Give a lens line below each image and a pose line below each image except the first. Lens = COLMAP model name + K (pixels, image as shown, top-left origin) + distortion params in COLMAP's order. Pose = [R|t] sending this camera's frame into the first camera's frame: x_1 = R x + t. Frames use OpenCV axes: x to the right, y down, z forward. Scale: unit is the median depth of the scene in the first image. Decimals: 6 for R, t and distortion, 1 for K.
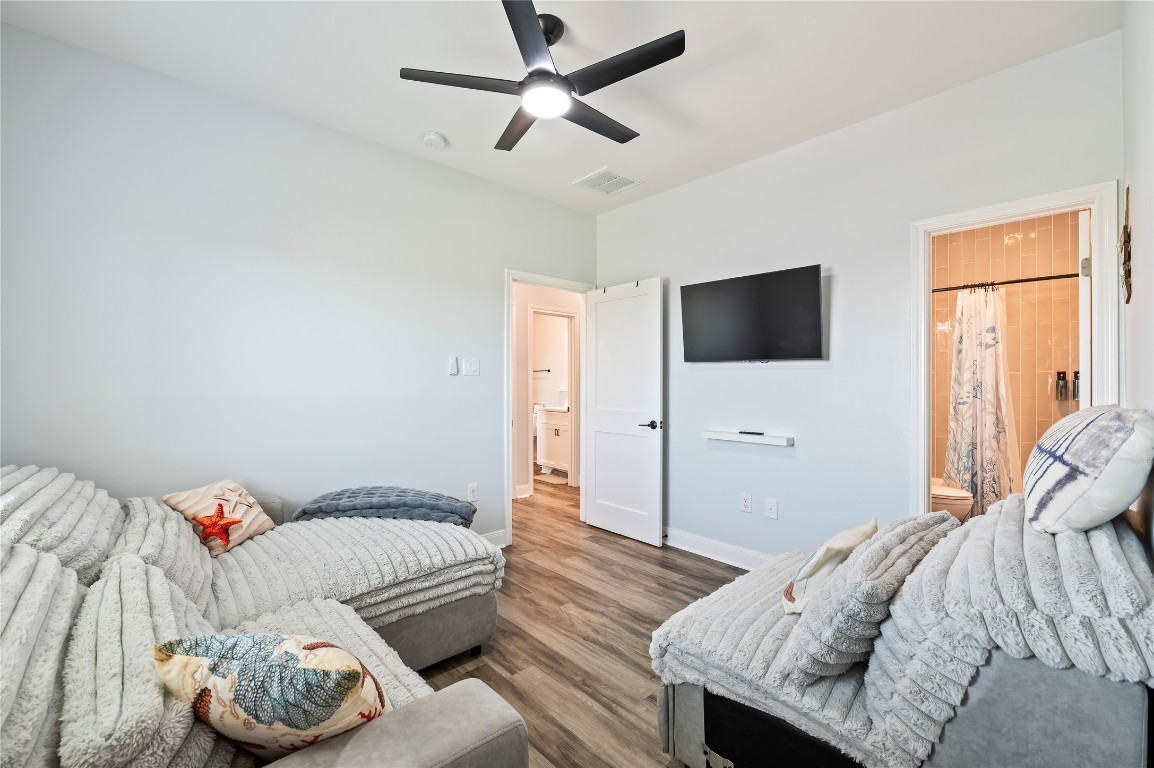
lens RADIAL K [[503.5, 0, 575.3], [0, 503.5, 379.4], [0, 0, 1]] dist [0.013618, -0.000727]
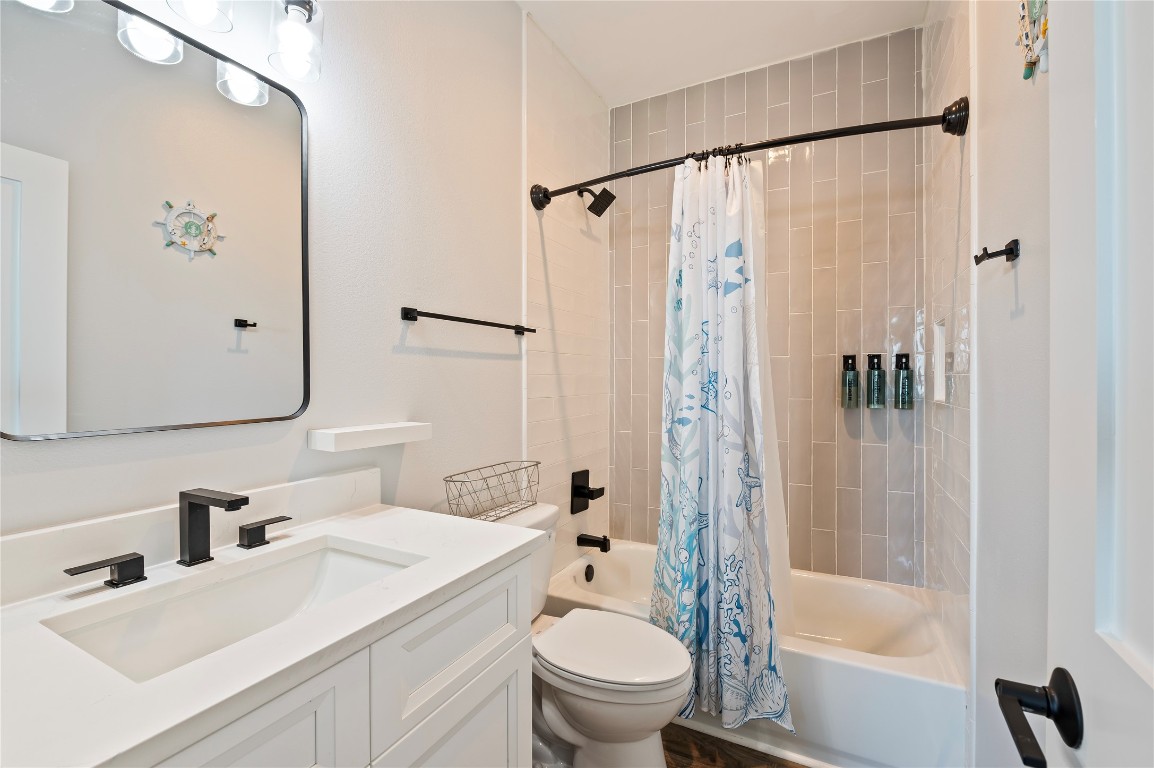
lens RADIAL K [[503.5, 0, 575.3], [0, 503.5, 379.4], [0, 0, 1]] dist [0.013618, -0.000727]
pose [[0.947703, -0.001216, 0.319151, 0.550227], [-0.000535, 0.999985, 0.005398, 0.008708], [-0.319153, -0.005287, 0.947688, 0.633841]]
